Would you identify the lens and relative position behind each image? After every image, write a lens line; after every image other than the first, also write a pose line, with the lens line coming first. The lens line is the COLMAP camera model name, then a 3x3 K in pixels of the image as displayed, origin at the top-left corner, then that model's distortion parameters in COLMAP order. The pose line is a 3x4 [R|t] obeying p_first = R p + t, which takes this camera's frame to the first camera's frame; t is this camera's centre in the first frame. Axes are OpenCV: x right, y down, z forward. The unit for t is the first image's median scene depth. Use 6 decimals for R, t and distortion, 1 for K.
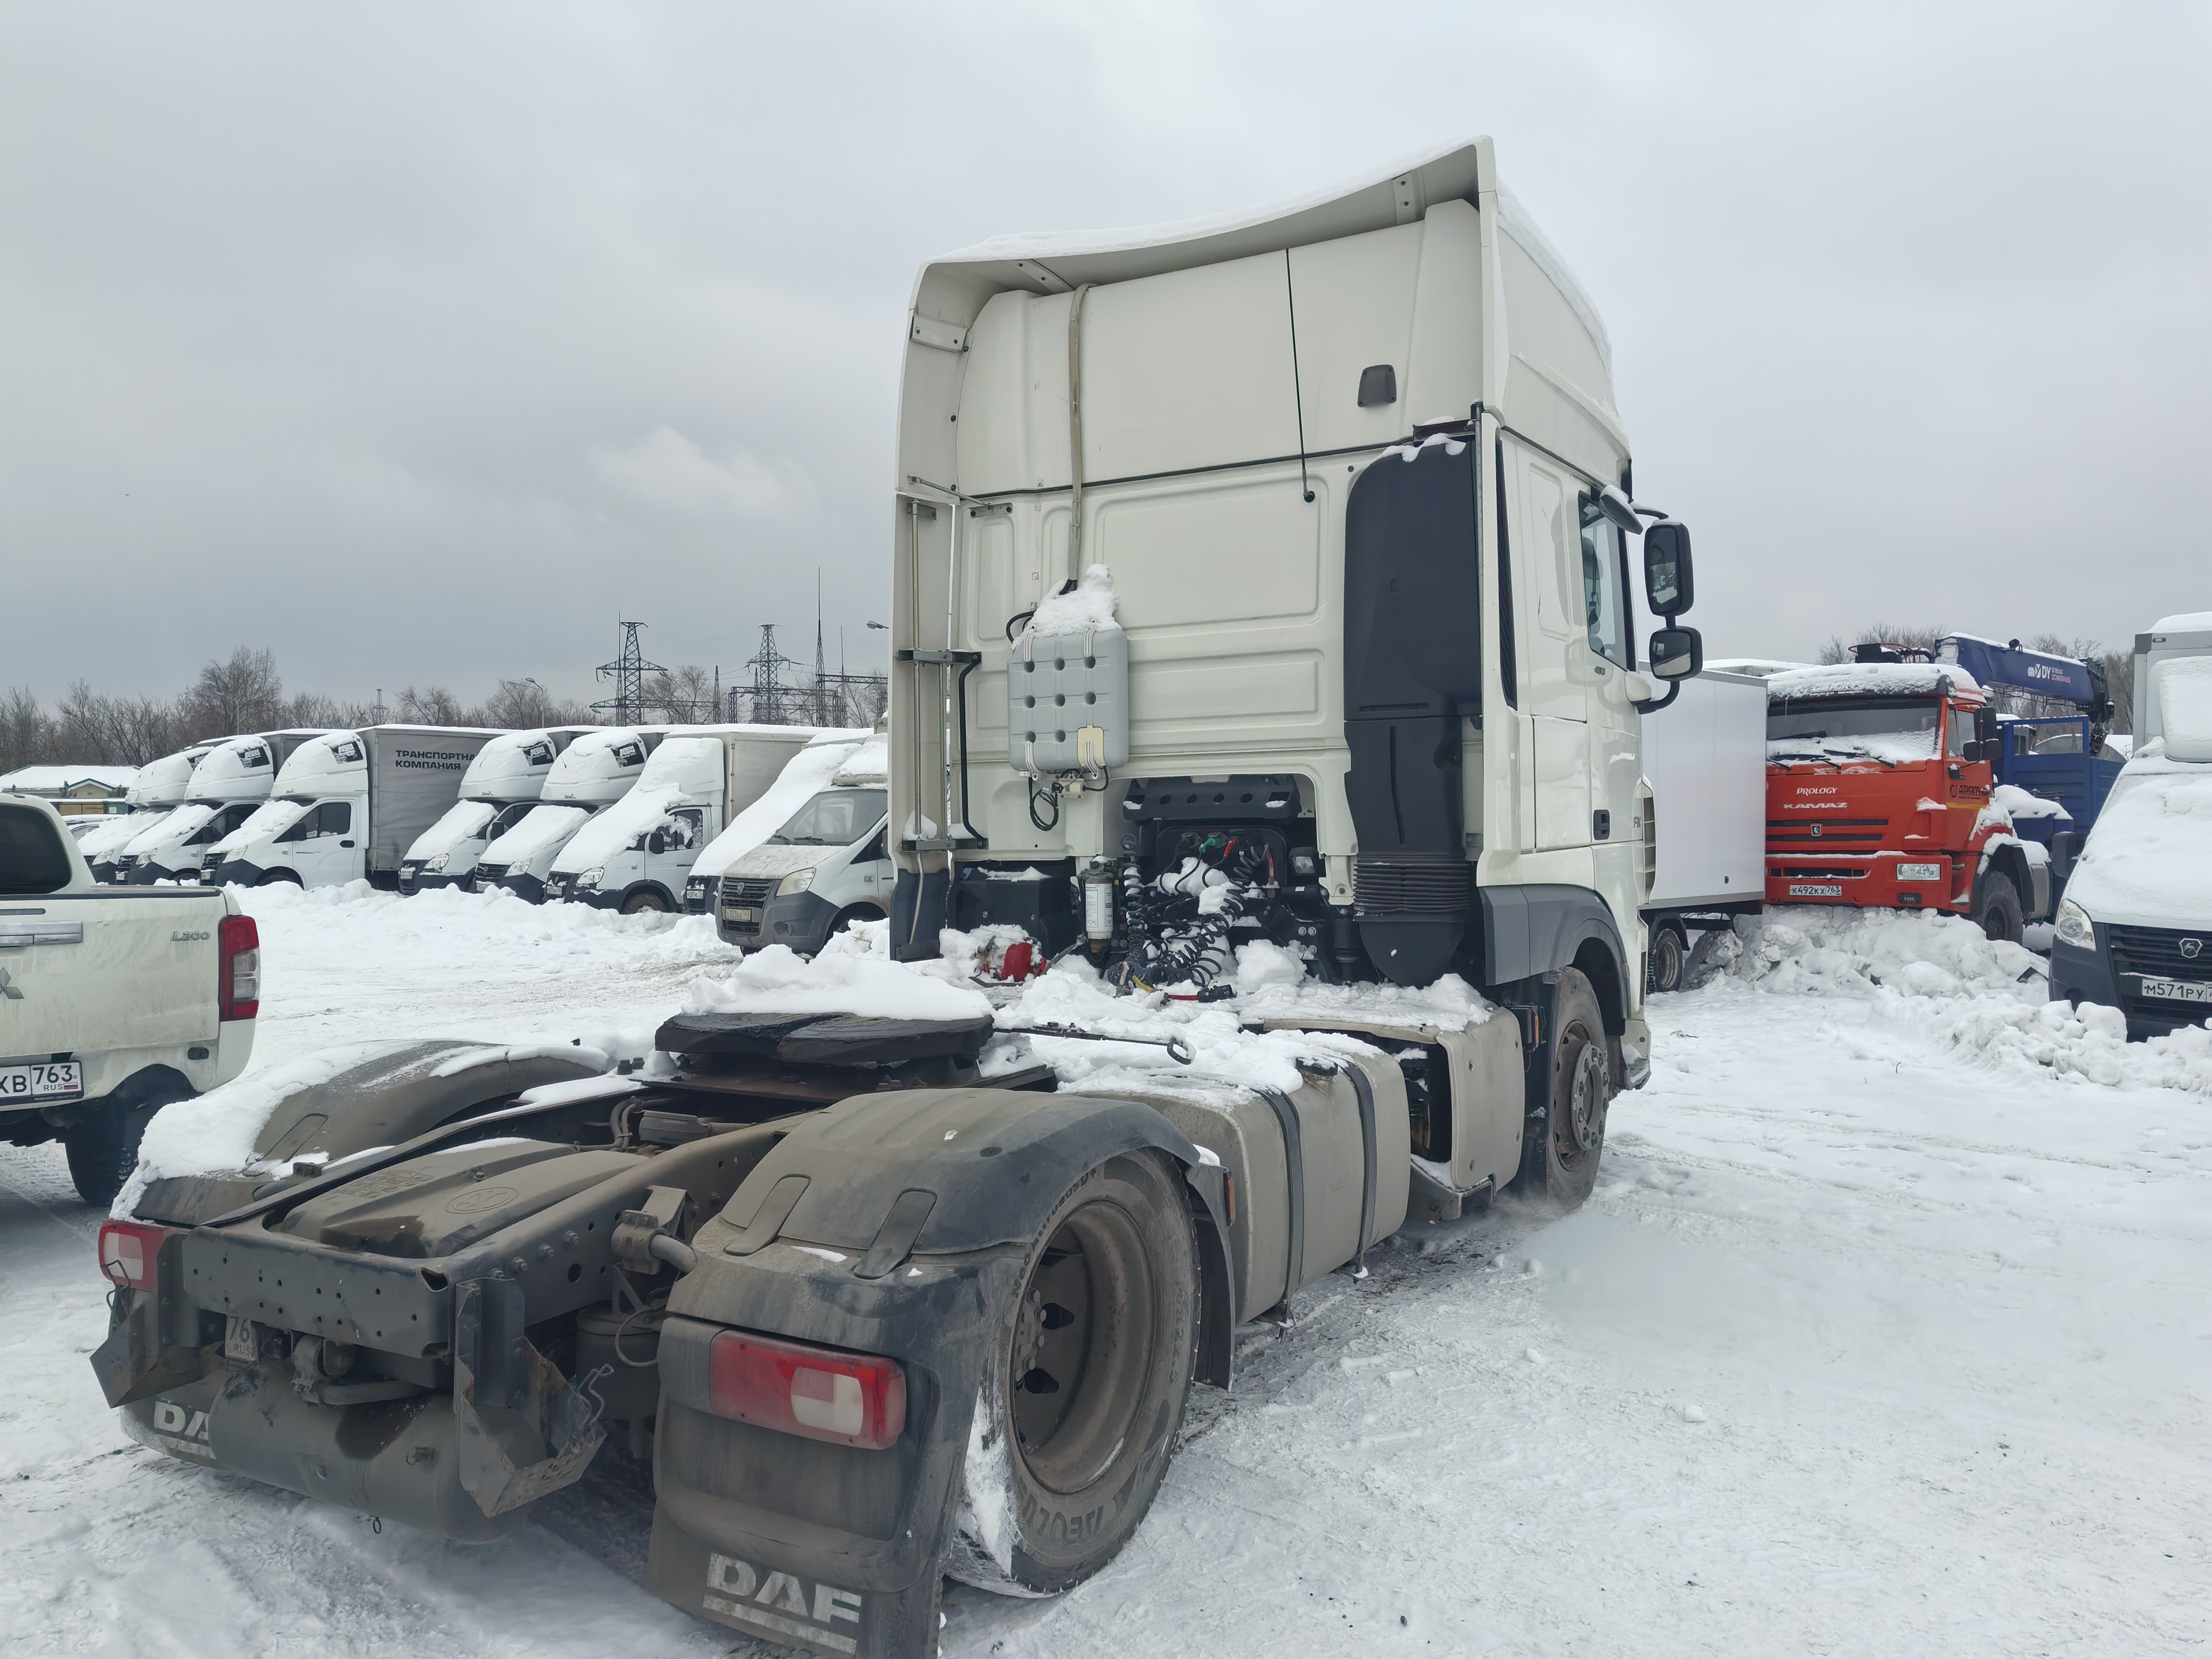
lens RADIAL K [[1749.3, 0, 1106.1], [0, 1749.3, 829.1], [0, 0, 1]] dist [0.057793, -0.017293]
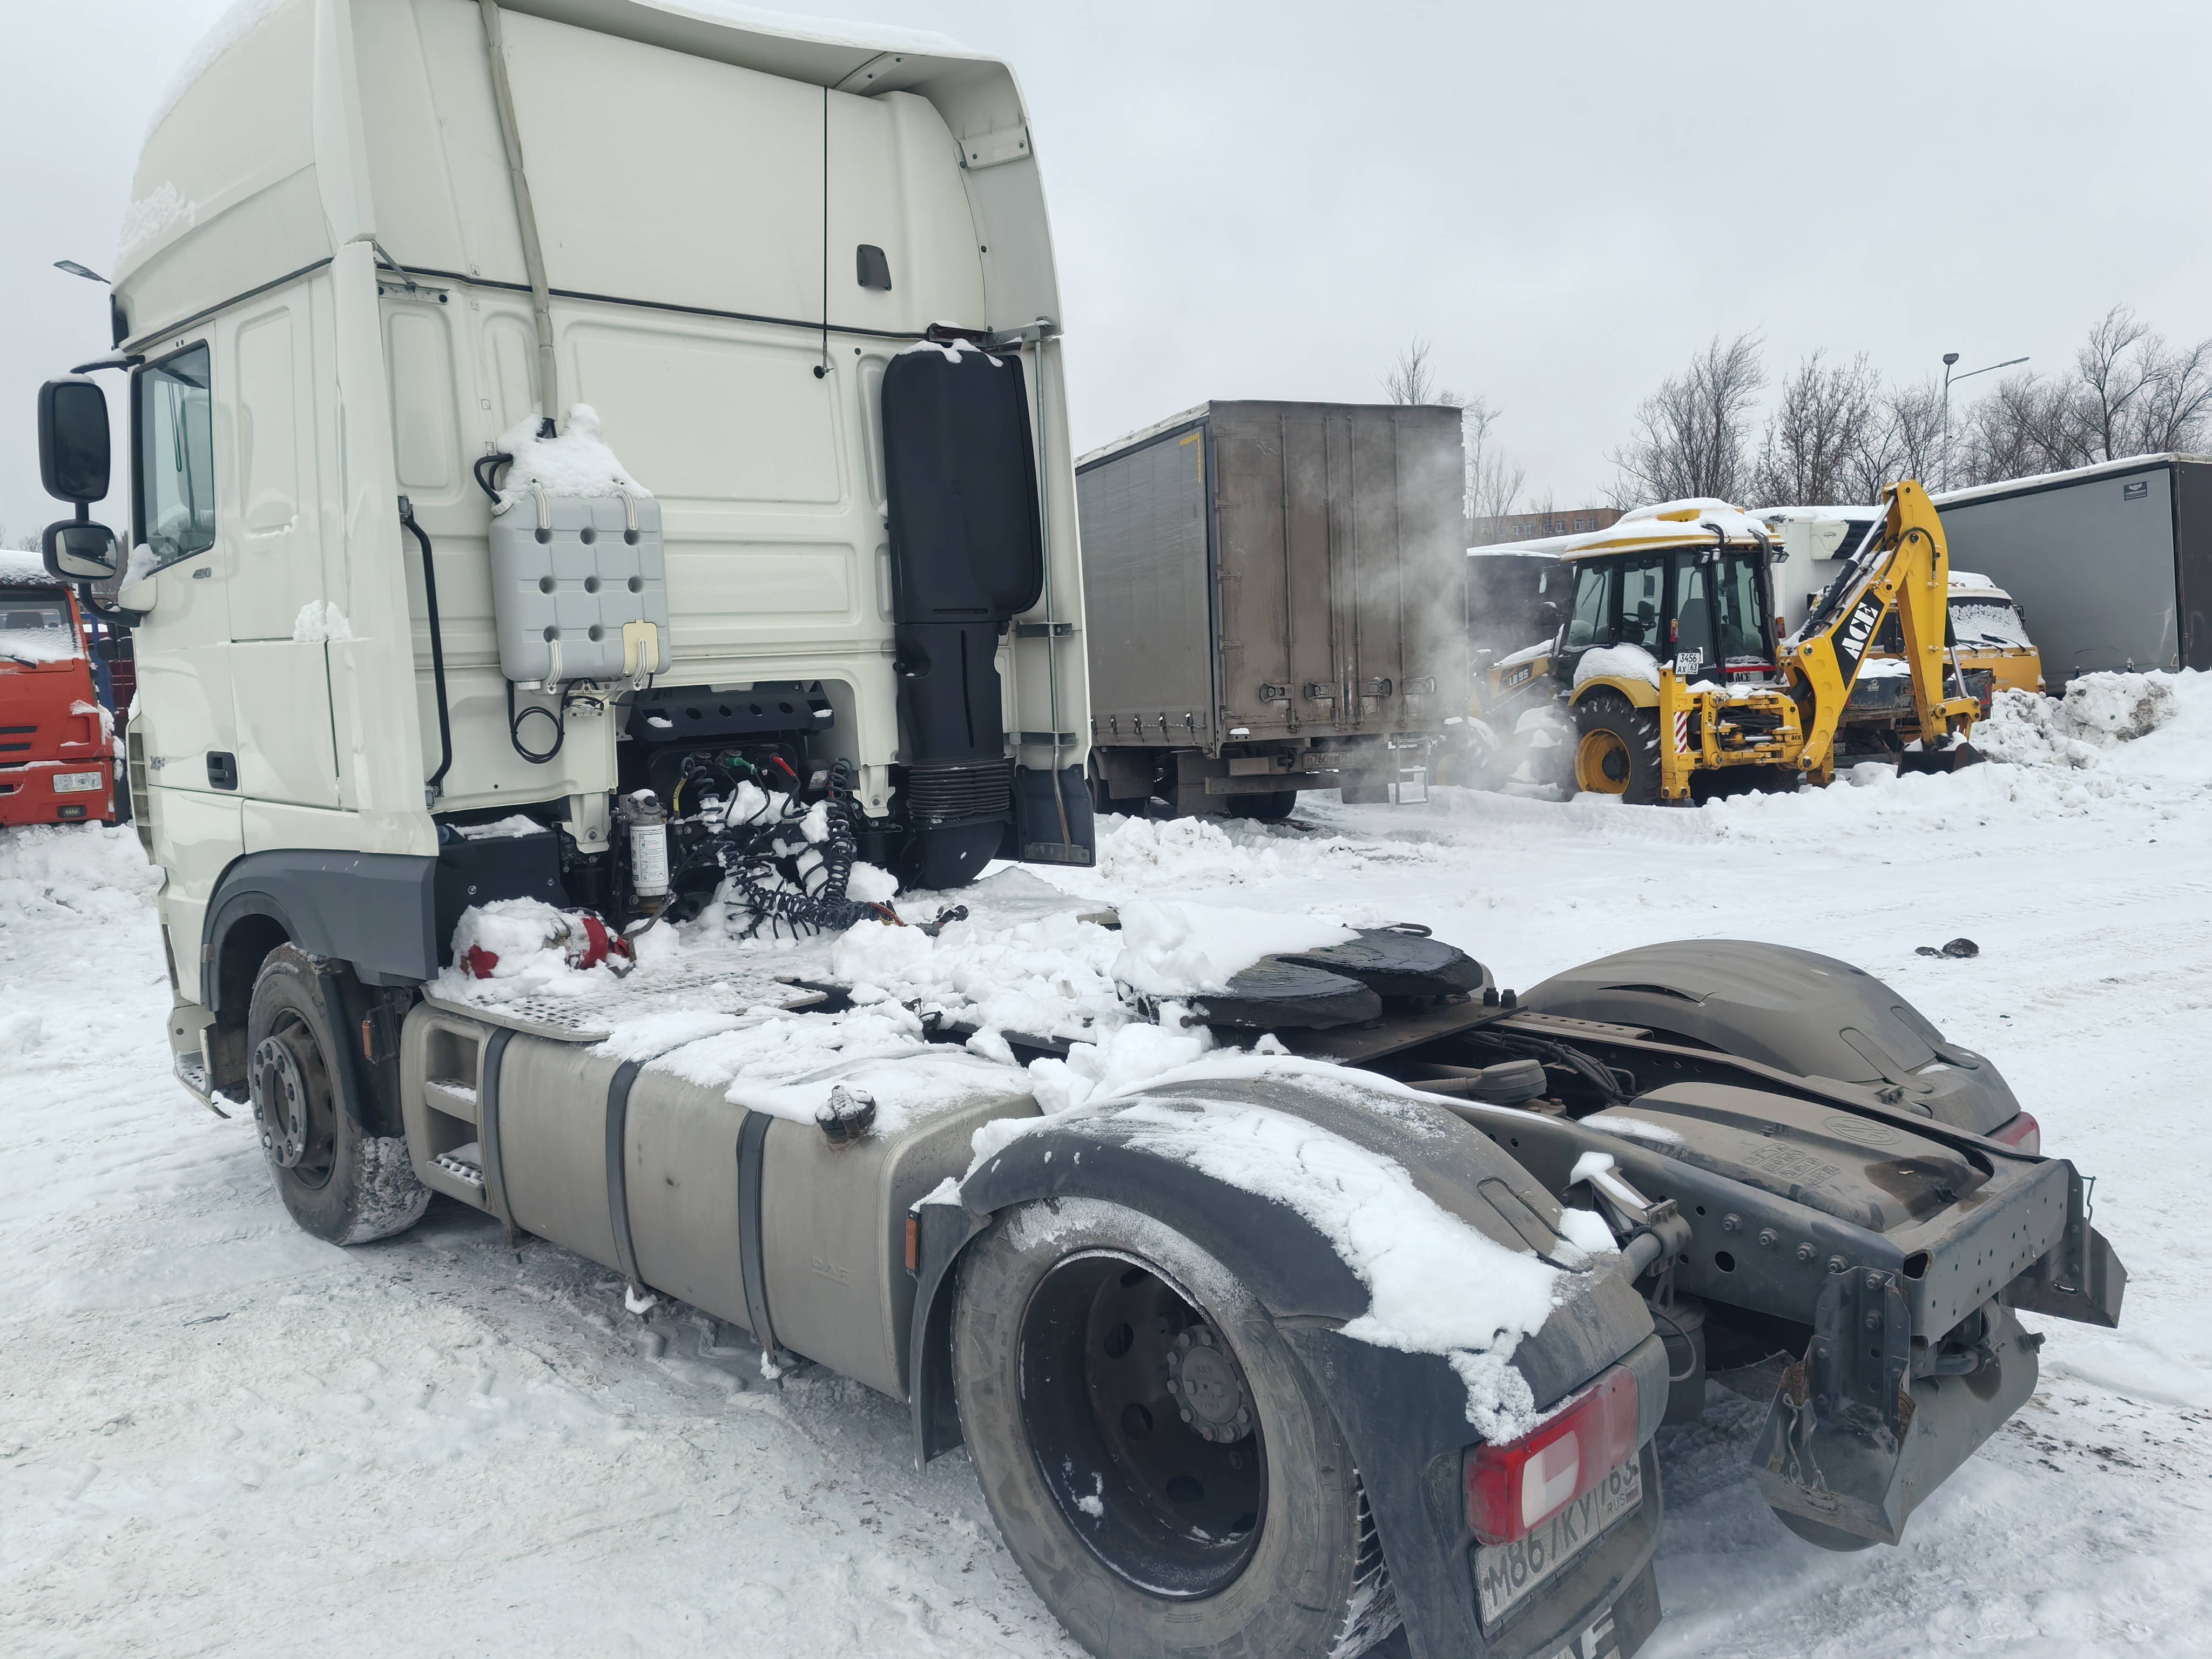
lens RADIAL K [[1749.3, 0, 1105.6], [0, 1749.3, 824.2], [0, 0, 1]] dist [0.057793, -0.017293]
pose [[0.238414, -0.093794, 0.966624, -0.708540], [0.040605, 0.995418, 0.086573, -0.028204], [-0.970314, 0.018609, 0.241130, 0.608184]]
